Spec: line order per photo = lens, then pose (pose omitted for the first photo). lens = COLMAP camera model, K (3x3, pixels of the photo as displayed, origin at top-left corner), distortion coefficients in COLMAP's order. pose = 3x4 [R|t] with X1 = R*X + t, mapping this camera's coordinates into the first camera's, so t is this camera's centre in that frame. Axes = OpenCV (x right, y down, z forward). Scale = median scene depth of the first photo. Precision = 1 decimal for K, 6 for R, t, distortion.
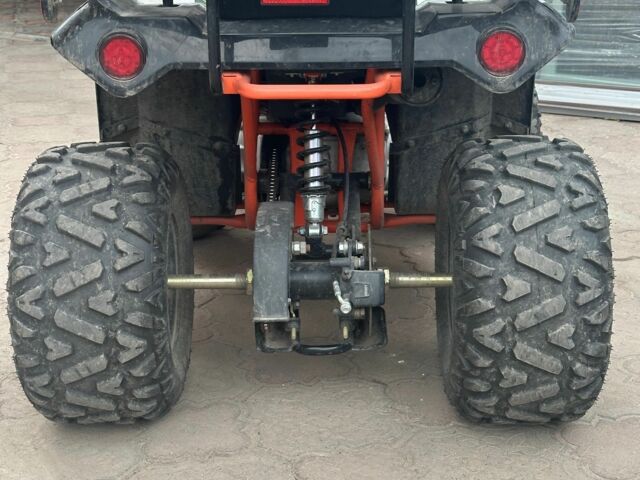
lens RADIAL K [[1181.8, 0, 320.0], [0, 1181.8, 240.0], [0, 0, 1]] dist [0.148278, 0.035888]
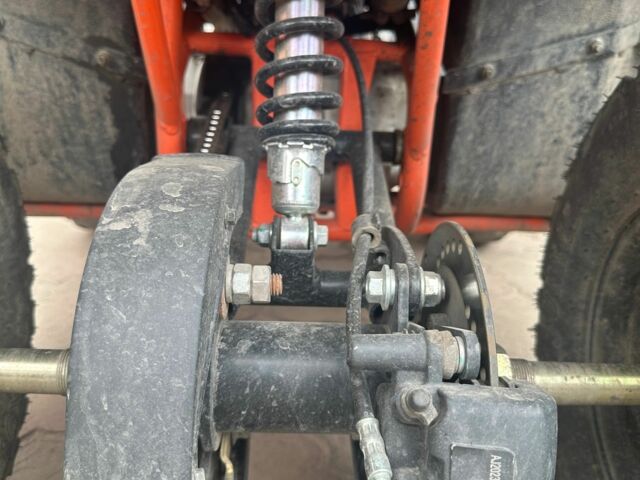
lens RADIAL K [[1181.8, 0, 320.0], [0, 1181.8, 240.0], [0, 0, 1]] dist [0.148278, 0.035888]
pose [[0.999235, 0.033428, 0.020298, -0.004242], [-0.033293, 0.999422, -0.006943, -0.003607], [-0.020518, 0.006262, 0.999770, 0.600287]]
